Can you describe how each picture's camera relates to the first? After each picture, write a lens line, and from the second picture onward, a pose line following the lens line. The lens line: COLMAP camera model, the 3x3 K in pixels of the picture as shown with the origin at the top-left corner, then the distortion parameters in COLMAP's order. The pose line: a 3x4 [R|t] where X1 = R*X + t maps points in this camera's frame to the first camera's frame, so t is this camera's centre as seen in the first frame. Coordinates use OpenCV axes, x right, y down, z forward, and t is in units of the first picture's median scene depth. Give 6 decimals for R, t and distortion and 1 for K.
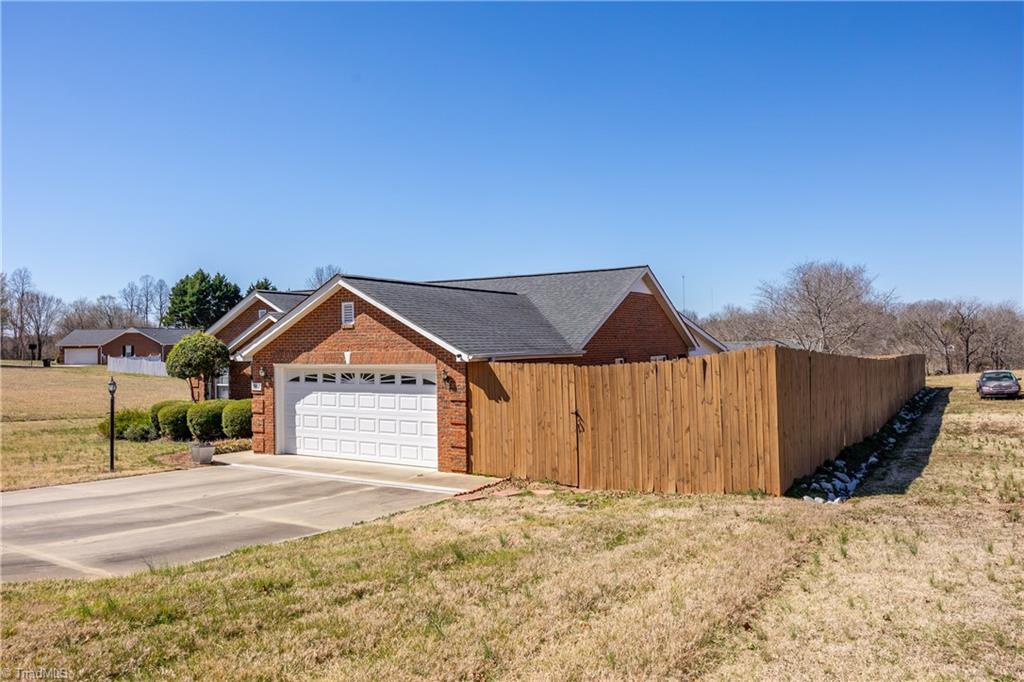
lens RADIAL K [[738.6, 0, 508.0], [0, 738.6, 339.7], [0, 0, 1]] dist [-0.020272, -0.000119]
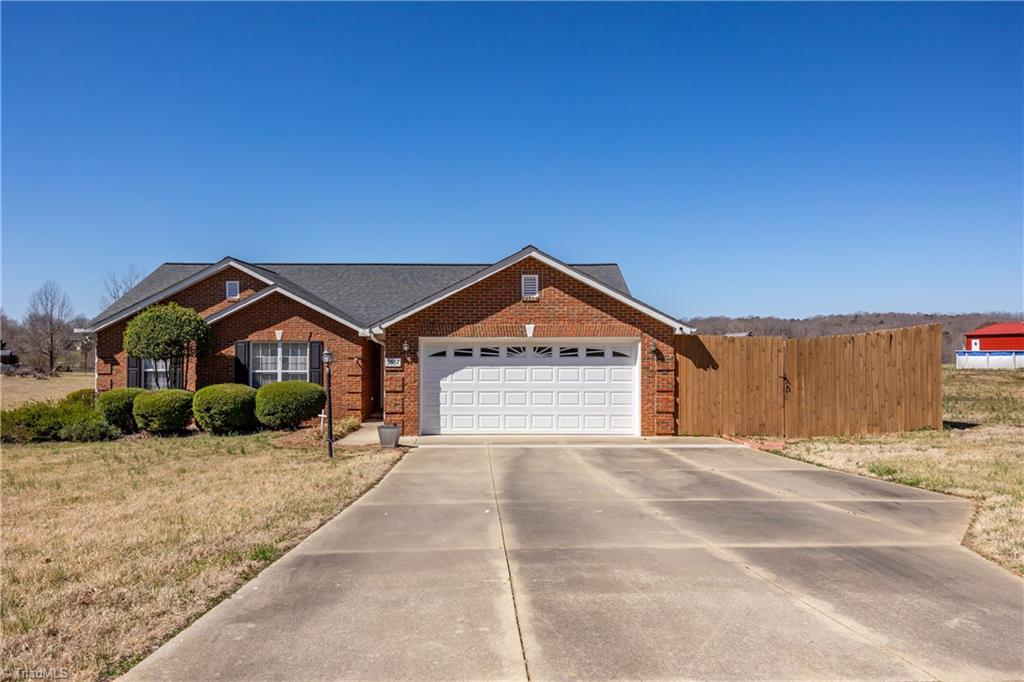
lens RADIAL K [[717.6, 0, 482.0], [0, 717.6, 340.7], [0, 0, 1]] dist [0.000723, 0.010474]
pose [[0.845639, 0.015563, 0.533529, -0.797849], [-0.015726, 0.999867, -0.004241, 0.043662], [-0.533524, -0.004804, 0.845771, 0.221402]]
